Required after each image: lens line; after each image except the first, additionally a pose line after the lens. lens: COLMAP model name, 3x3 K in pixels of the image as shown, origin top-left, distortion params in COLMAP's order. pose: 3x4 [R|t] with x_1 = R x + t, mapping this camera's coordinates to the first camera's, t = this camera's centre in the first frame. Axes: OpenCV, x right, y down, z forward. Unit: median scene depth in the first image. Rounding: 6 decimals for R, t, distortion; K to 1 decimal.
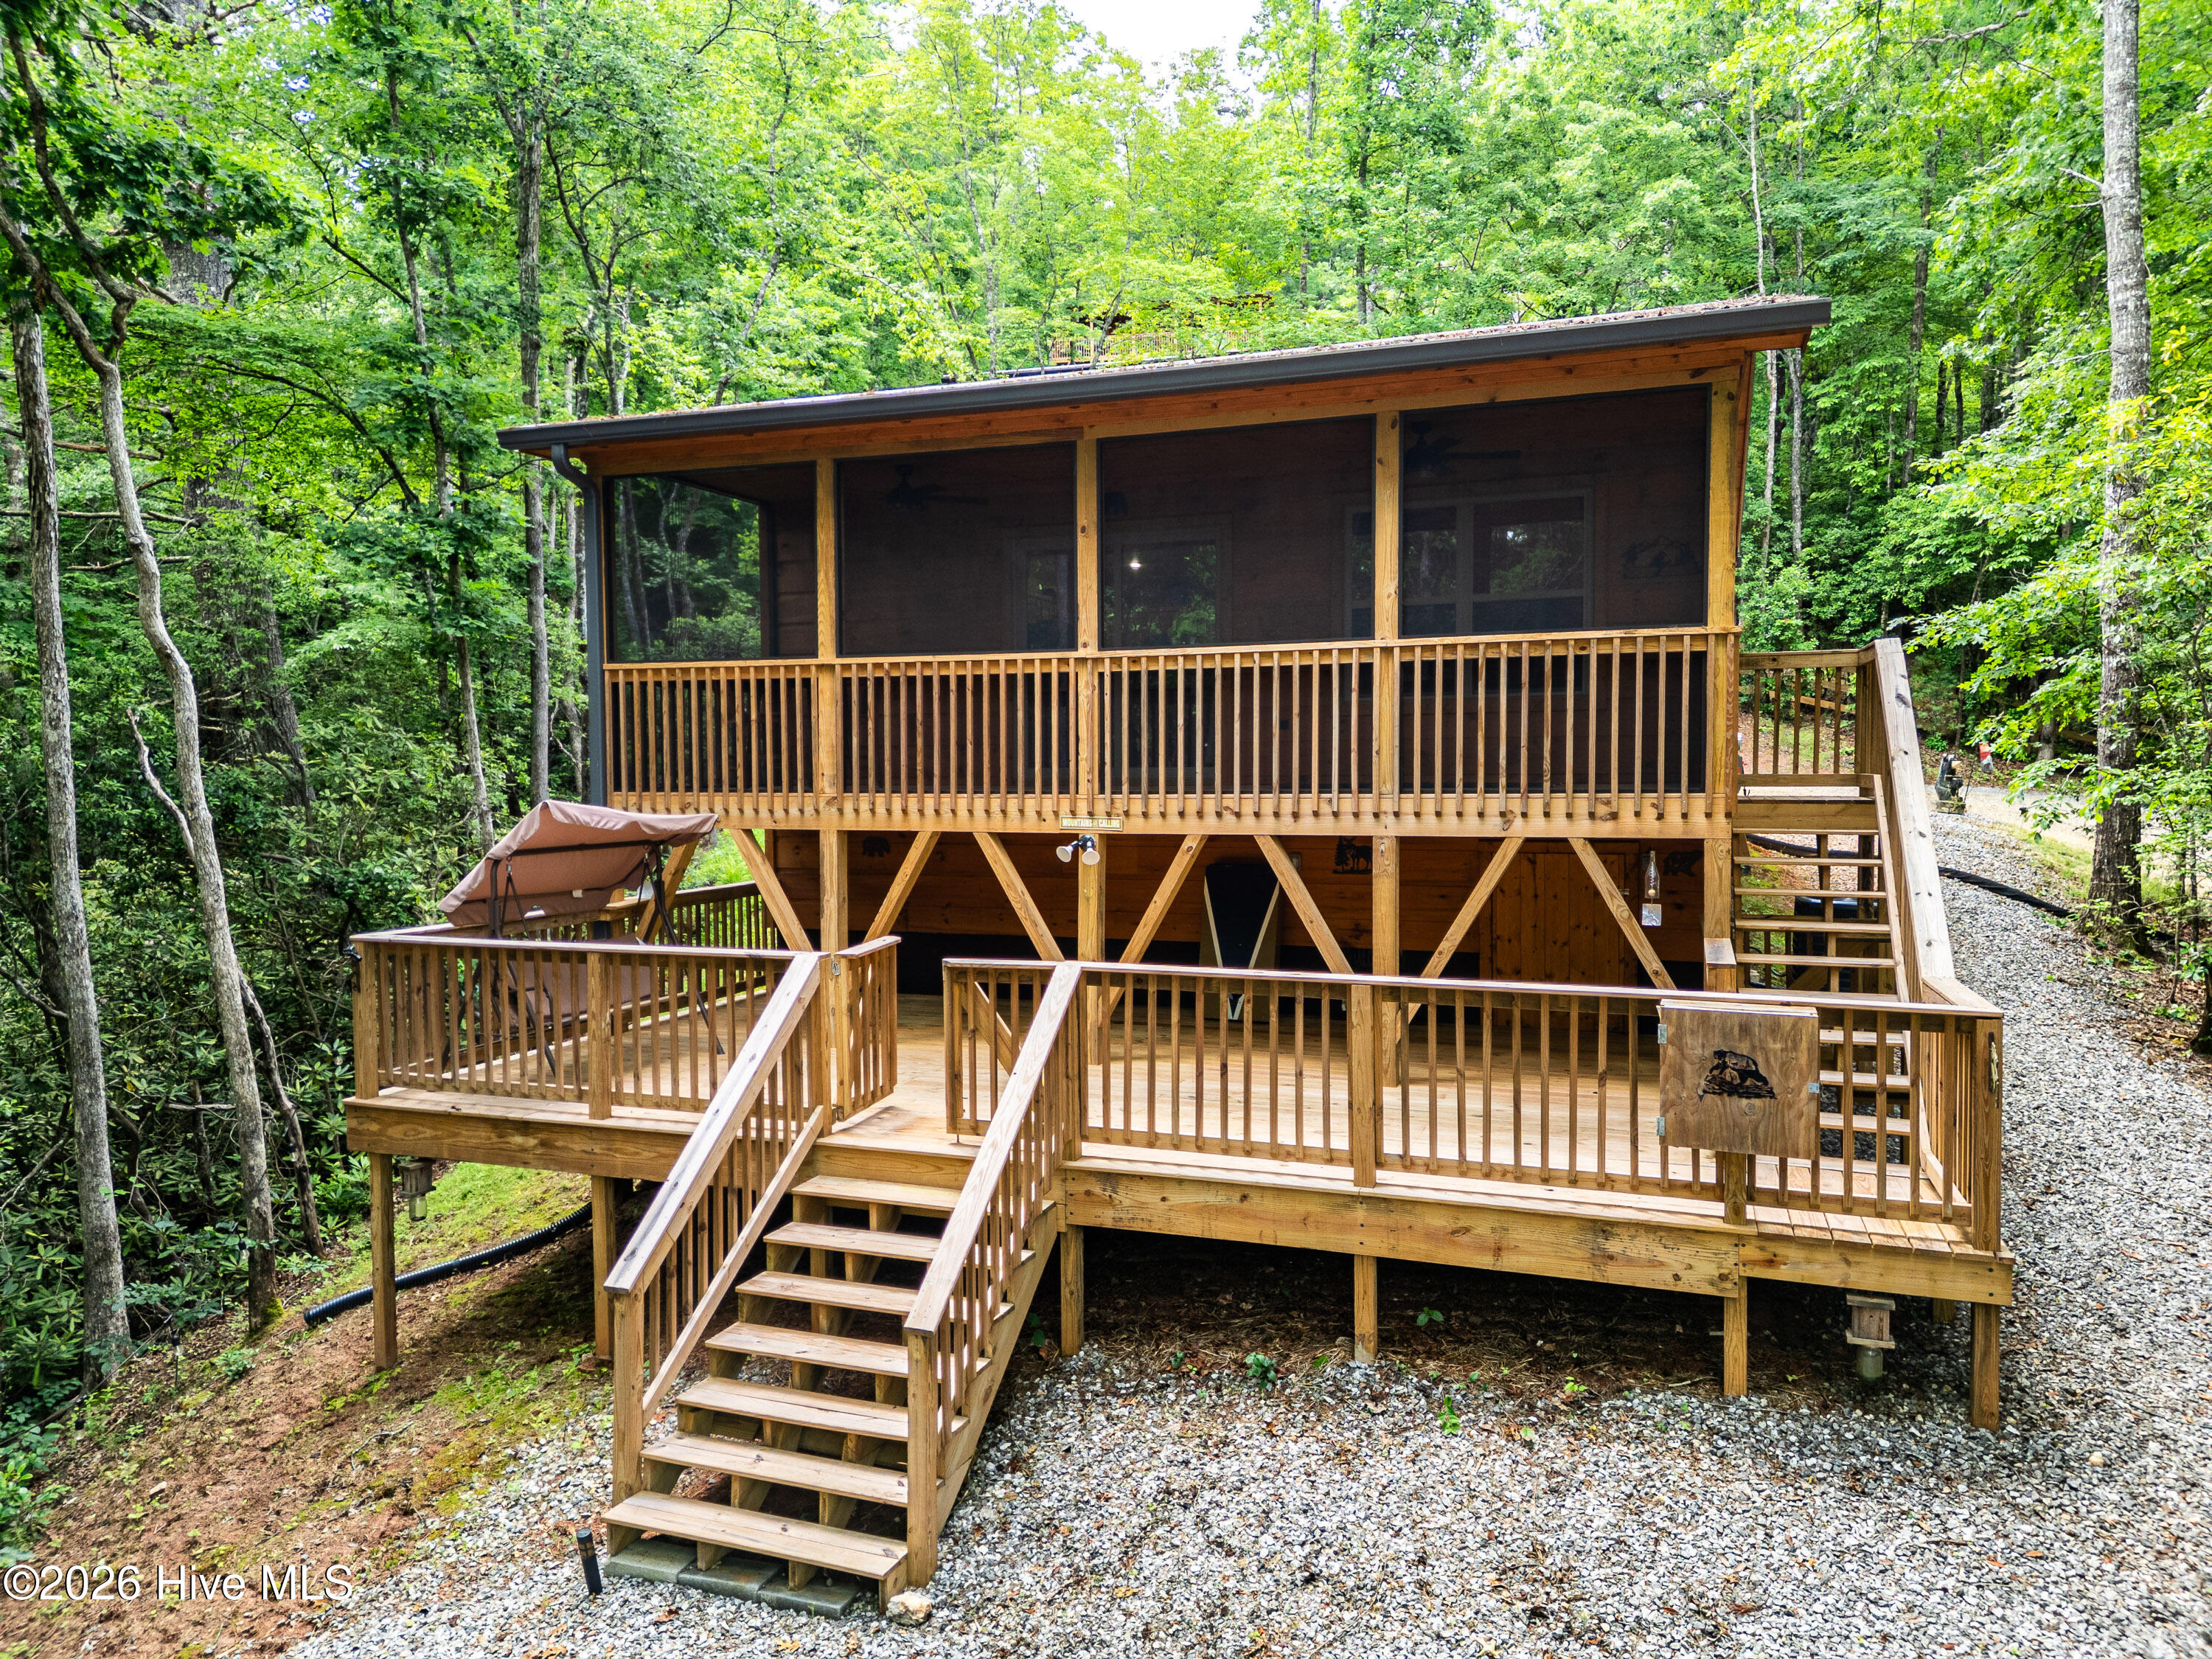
lens RADIAL K [[1519.1, 0, 1100.0], [0, 1519.1, 830.2], [0, 0, 1]] dist [0.047300, -0.068540]
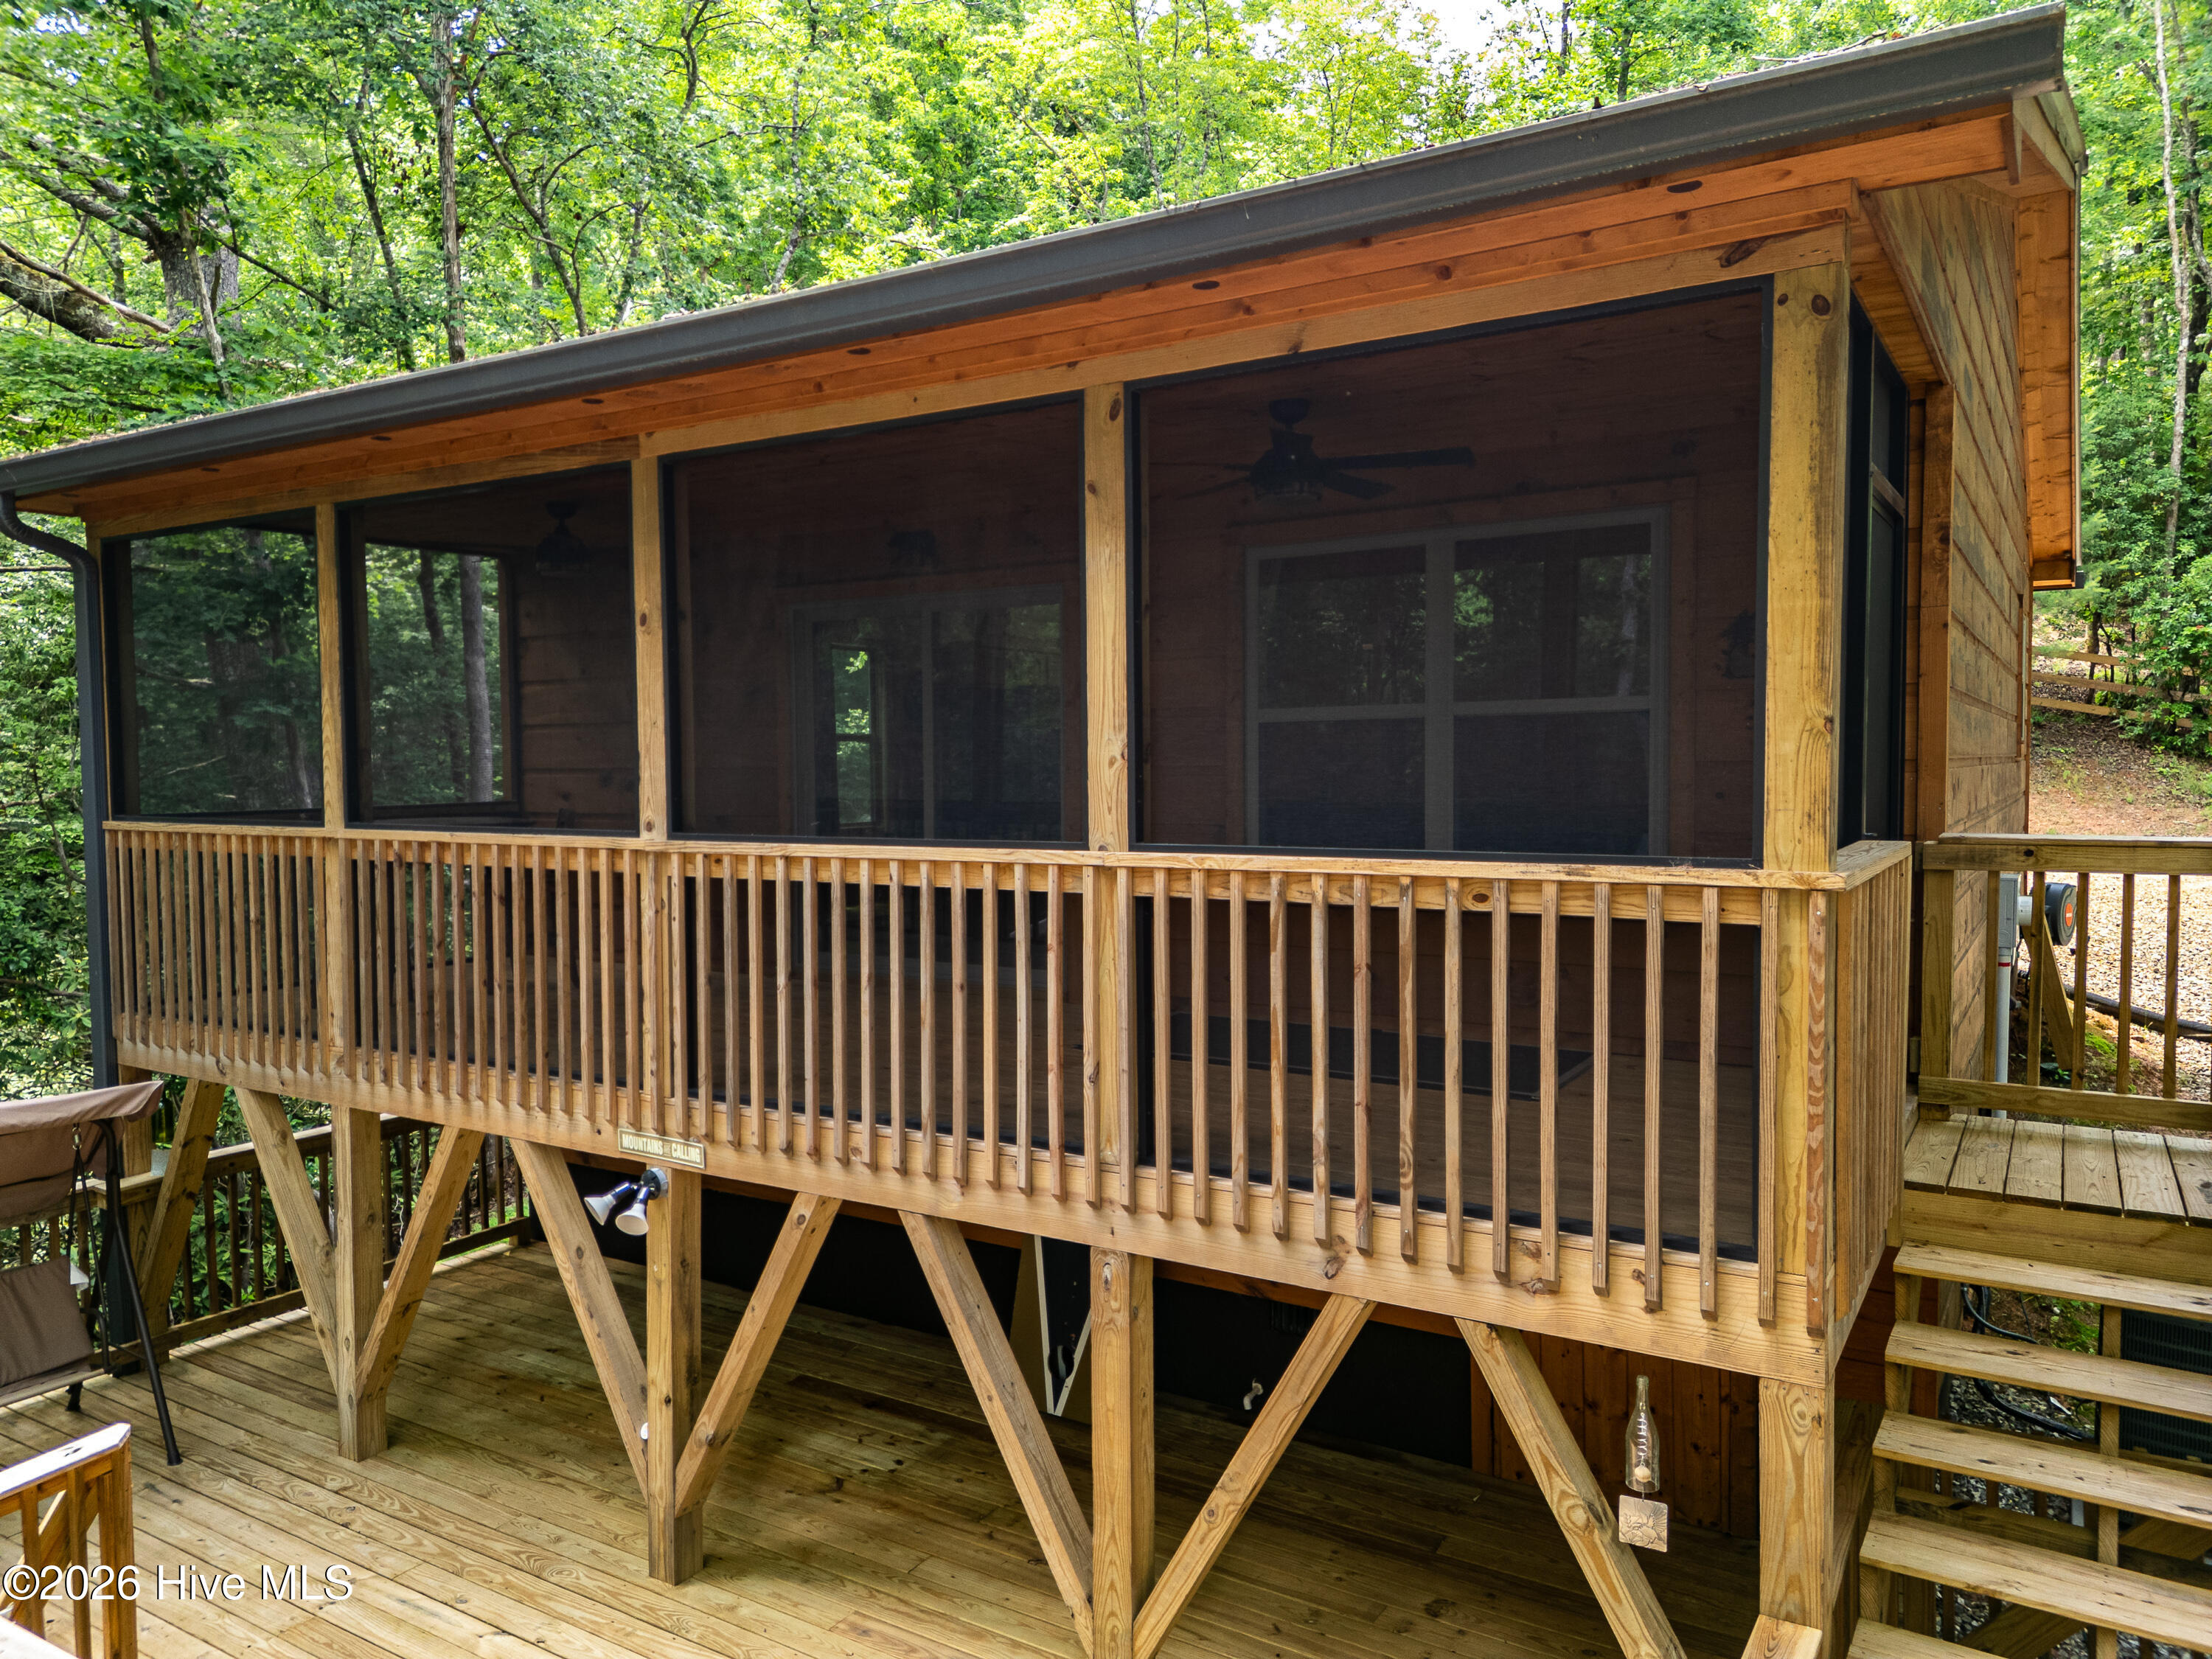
lens RADIAL K [[1559.7, 0, 1109.1], [0, 1559.7, 804.0], [0, 0, 1]] dist [0.060477, -0.075593]
pose [[0.980212, 0.004265, -0.197904, 0.279639], [-0.007128, 0.999880, -0.013757, -0.129299], [0.197822, 0.014895, 0.980125, 0.496835]]
